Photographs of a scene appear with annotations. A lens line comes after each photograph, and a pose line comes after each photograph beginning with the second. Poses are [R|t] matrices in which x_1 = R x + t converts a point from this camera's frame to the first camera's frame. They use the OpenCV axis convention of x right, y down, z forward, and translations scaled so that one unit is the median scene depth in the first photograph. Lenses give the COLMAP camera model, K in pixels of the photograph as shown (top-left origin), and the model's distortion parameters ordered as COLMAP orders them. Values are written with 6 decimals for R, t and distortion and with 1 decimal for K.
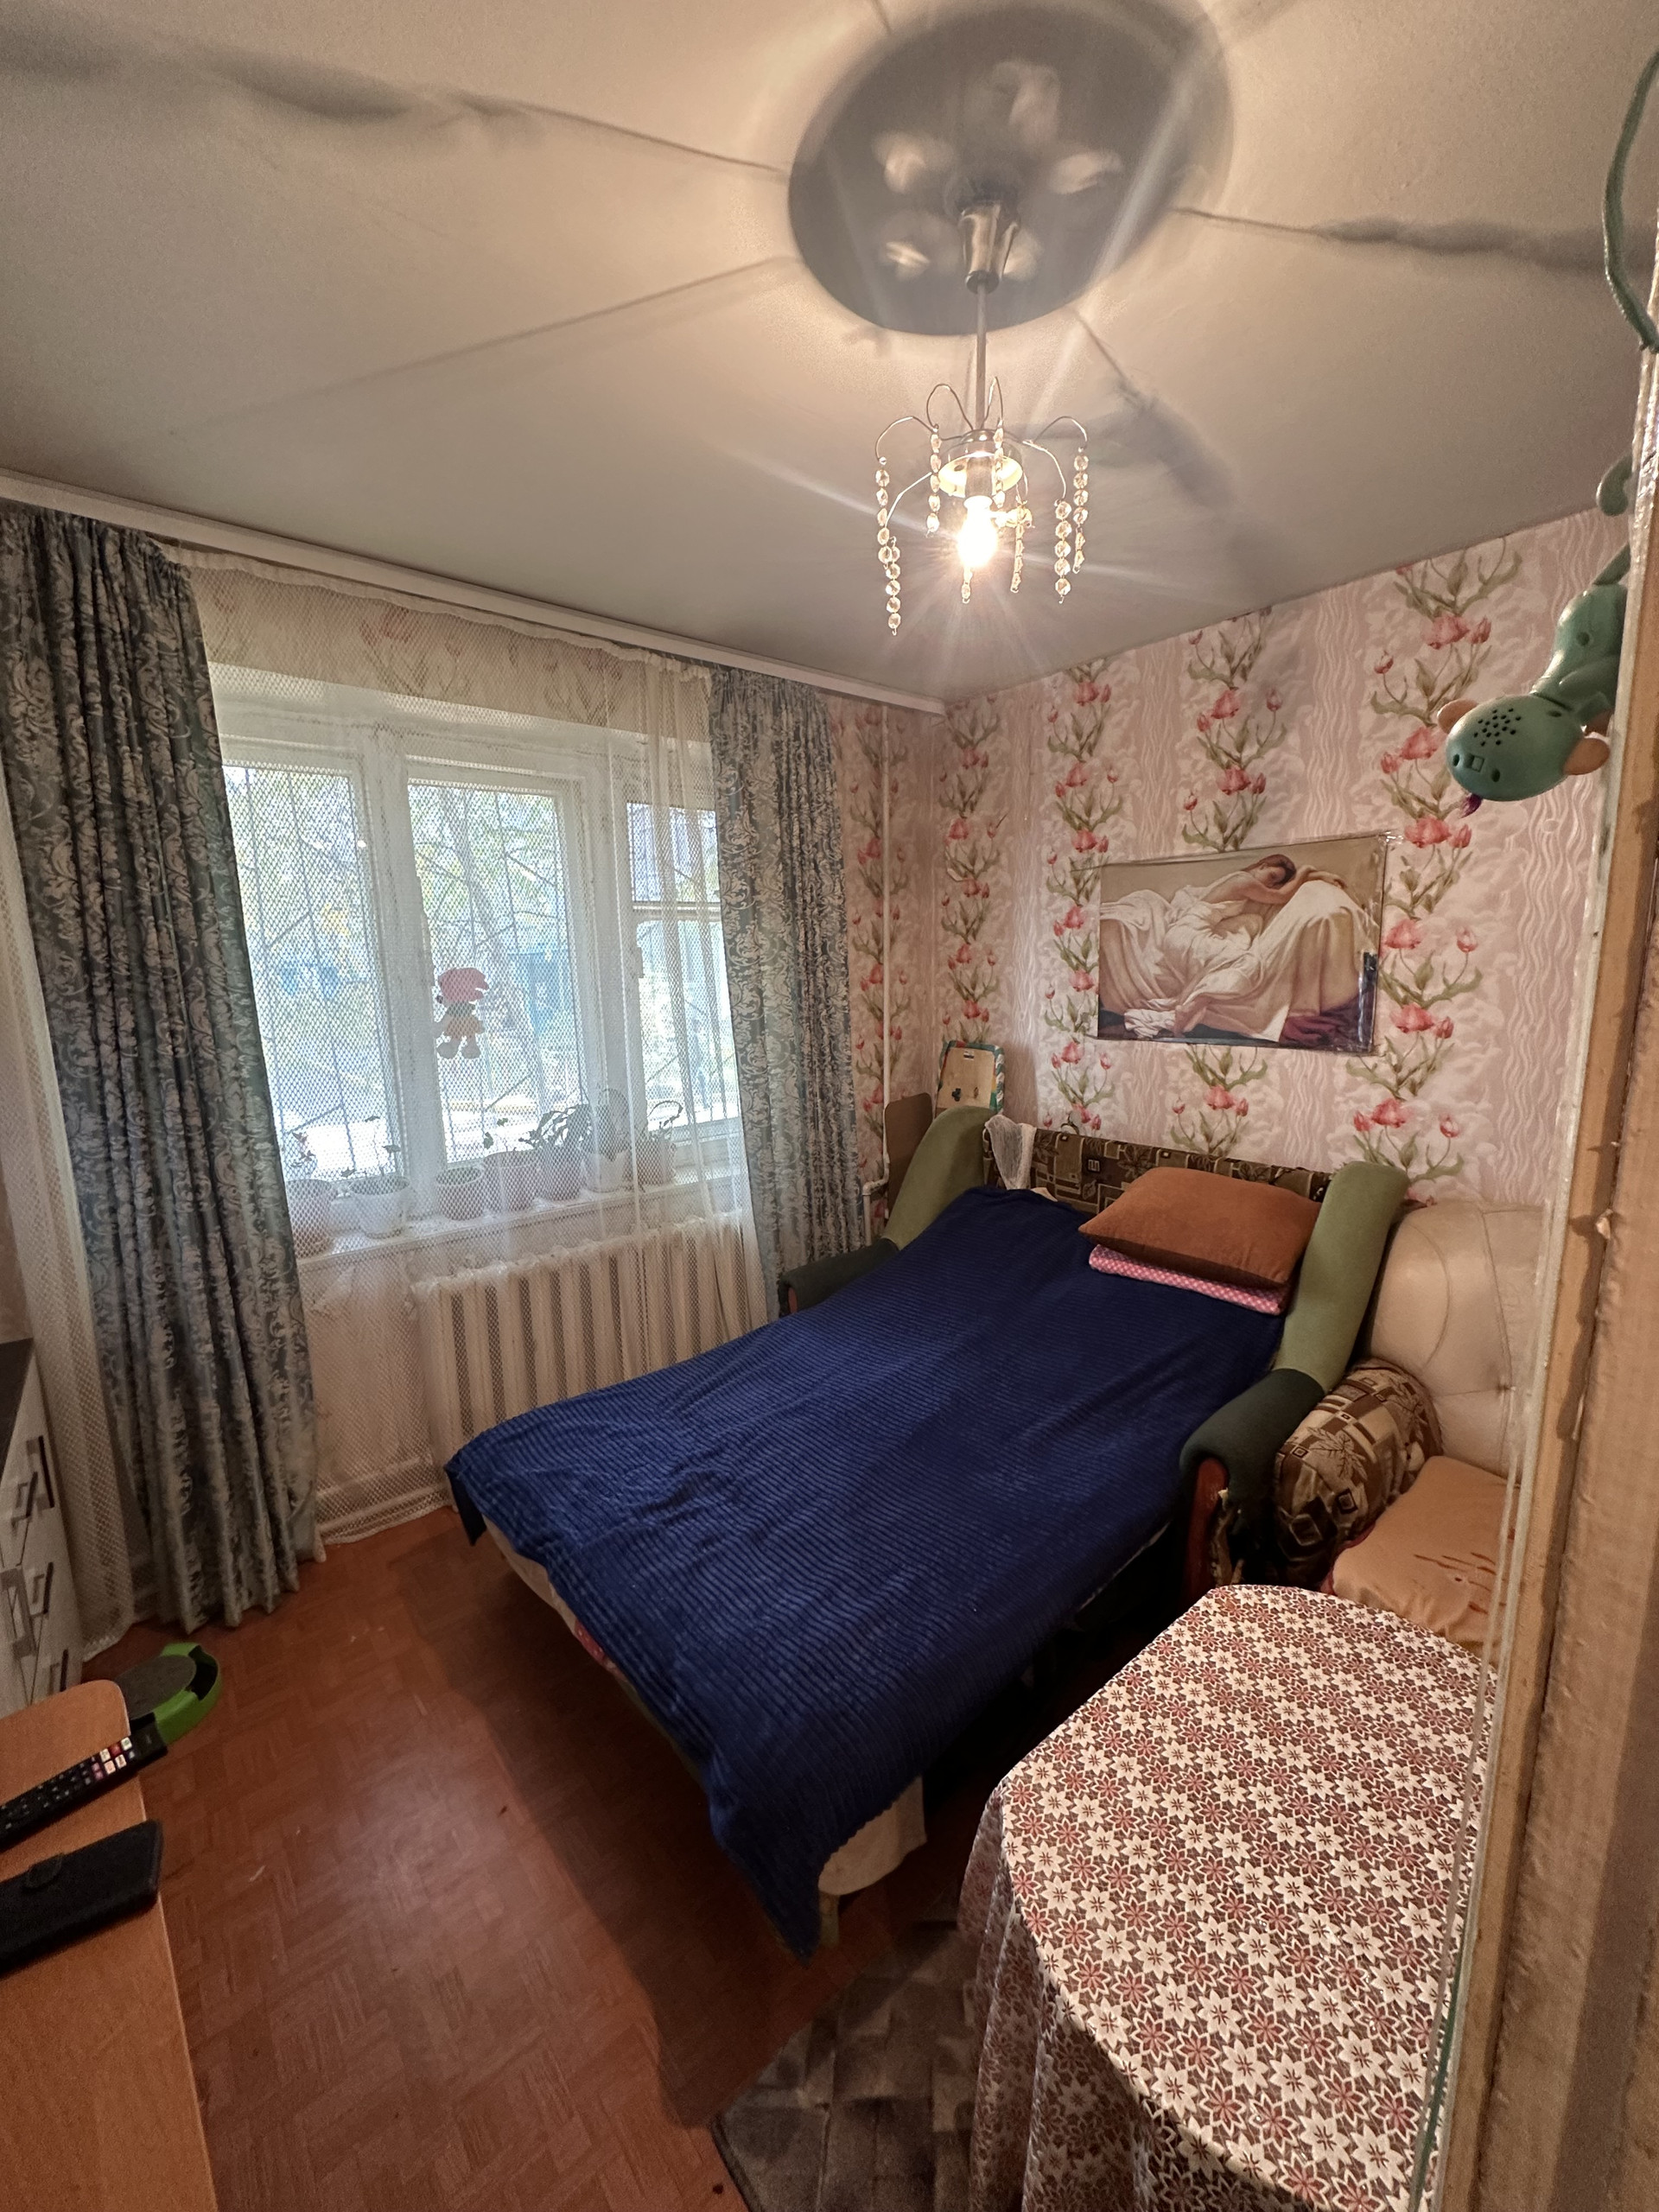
lens RADIAL K [[879.4, 0, 843.4], [0, 879.4, 1110.5], [0, 0, 1]] dist [-0.009680, 0.000061]
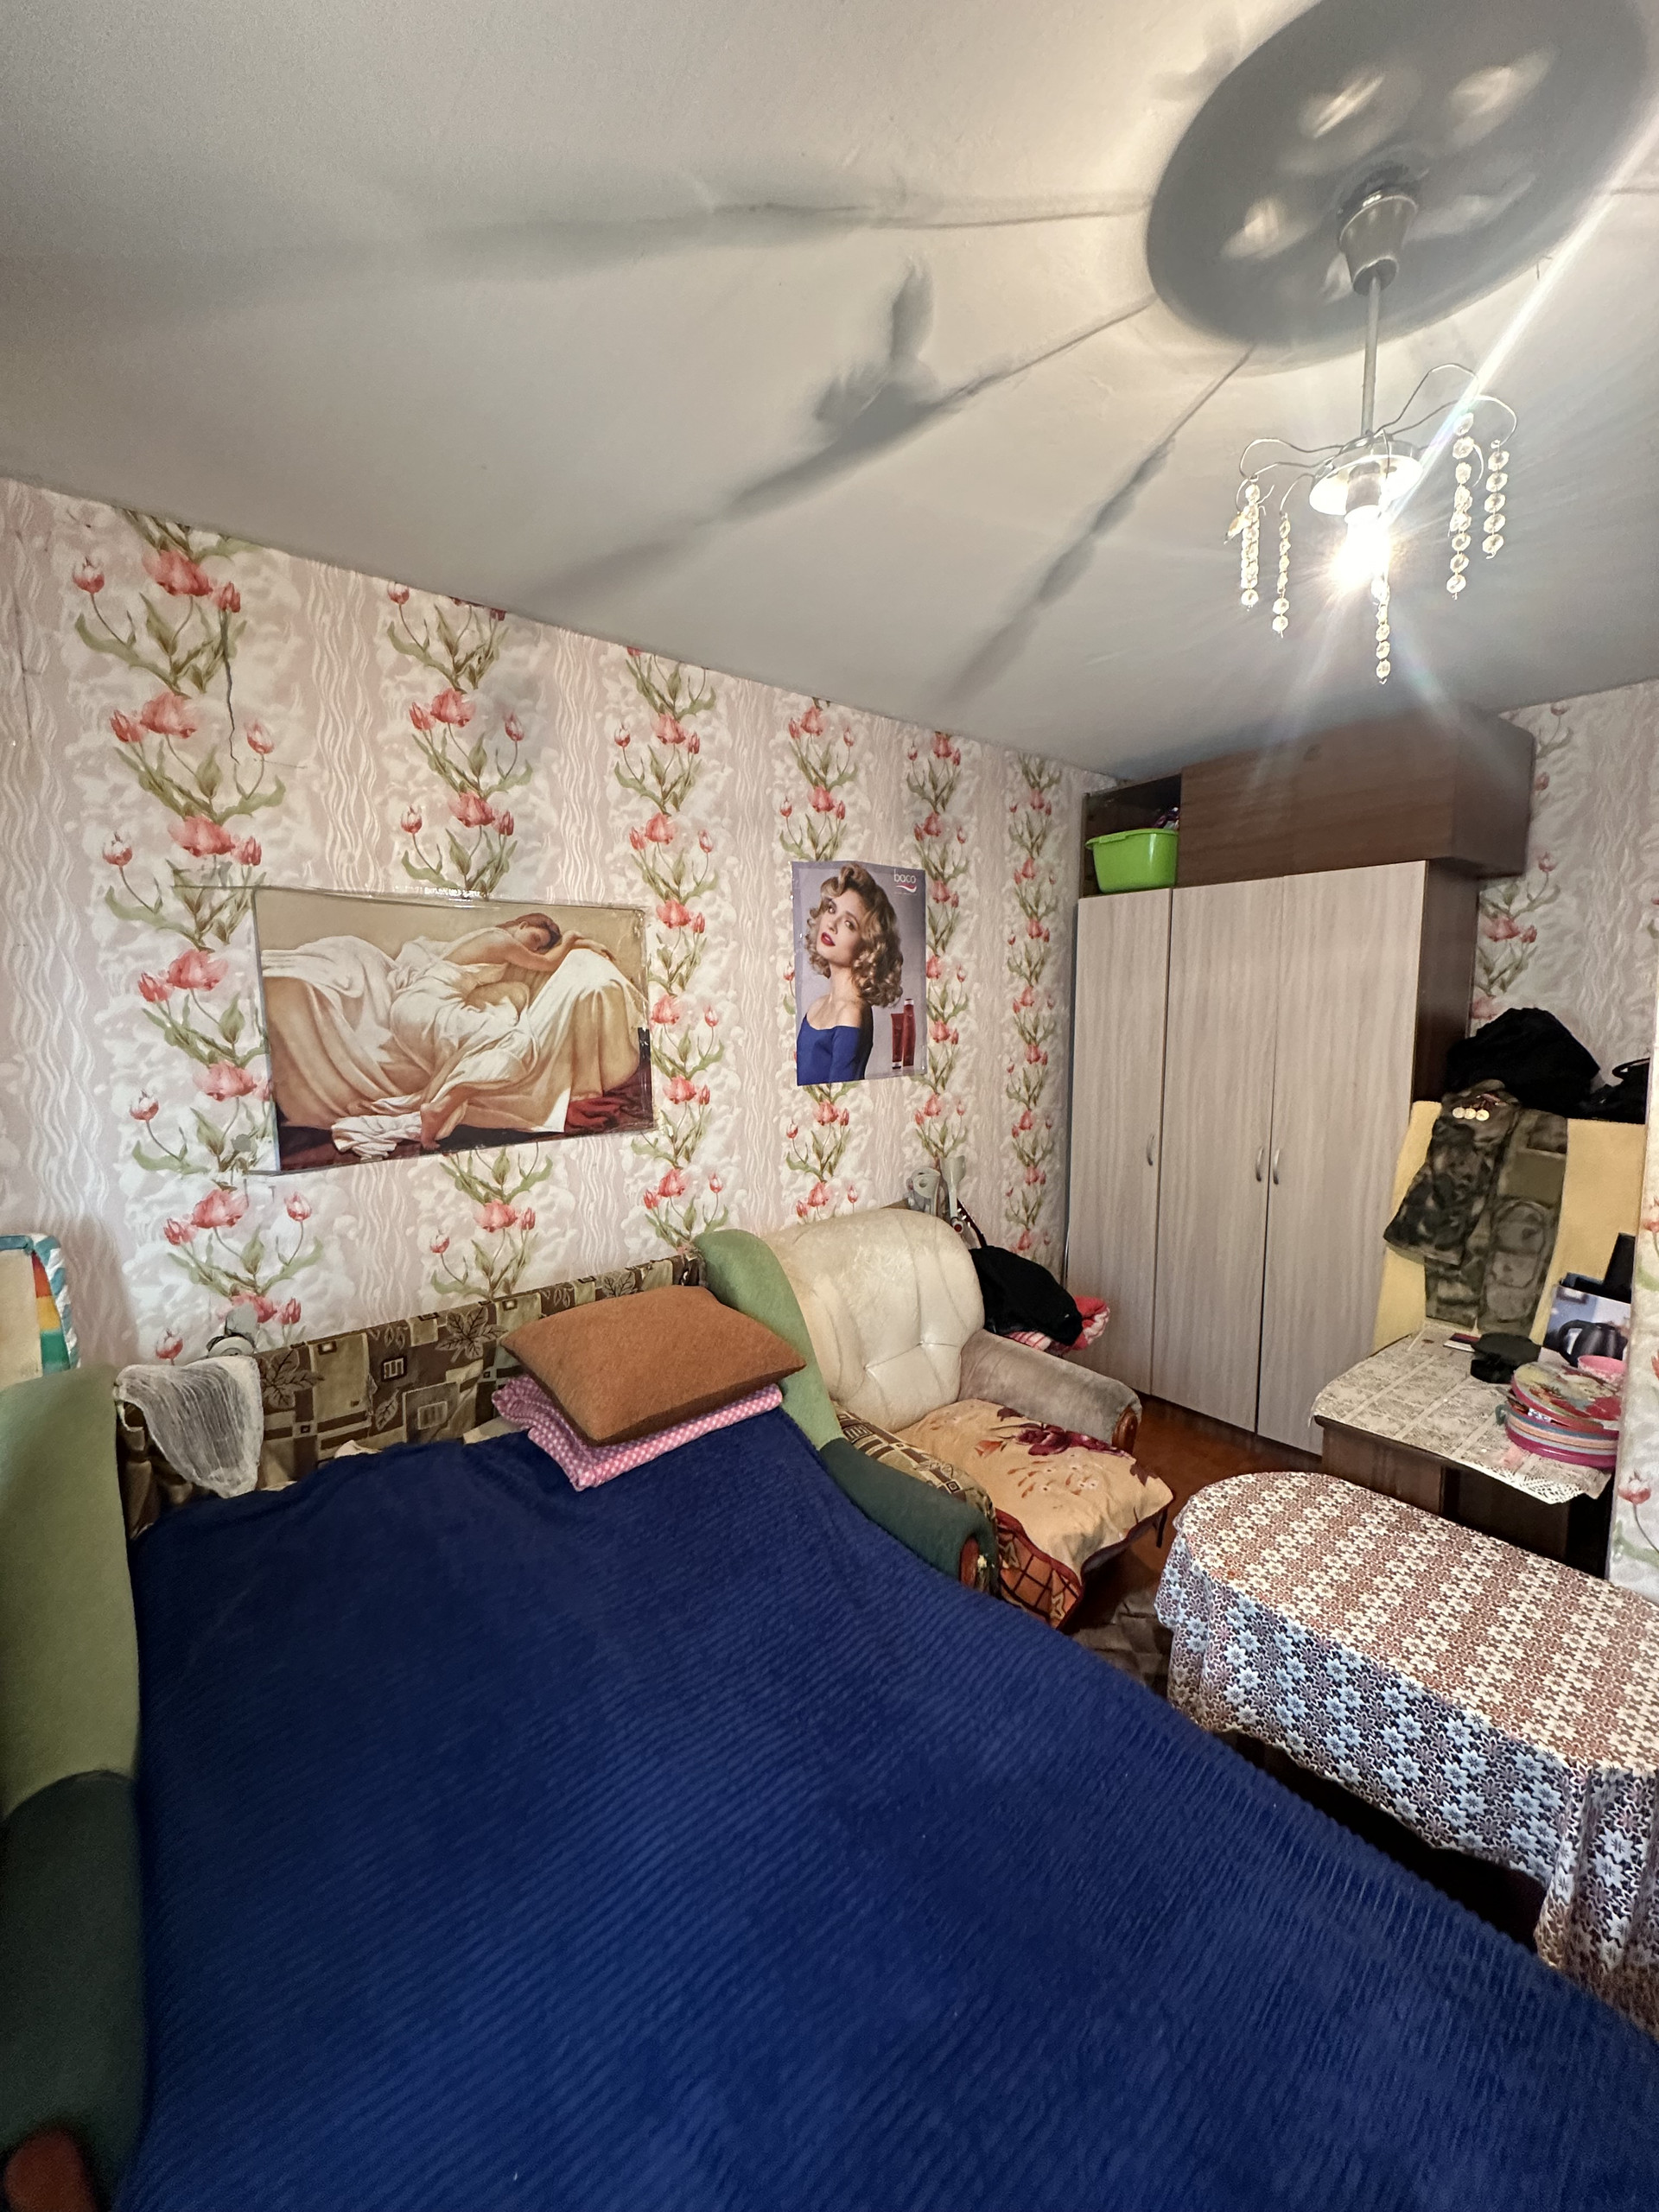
lens RADIAL K [[879.4, 0, 841.6], [0, 879.4, 1095.8], [0, 0, 1]] dist [-0.009680, 0.000061]
pose [[-0.006492, -0.092585, 0.995684, -0.350885], [0.174142, 0.980386, 0.092298, -0.143482], [-0.984699, 0.173989, 0.009758, 0.714389]]
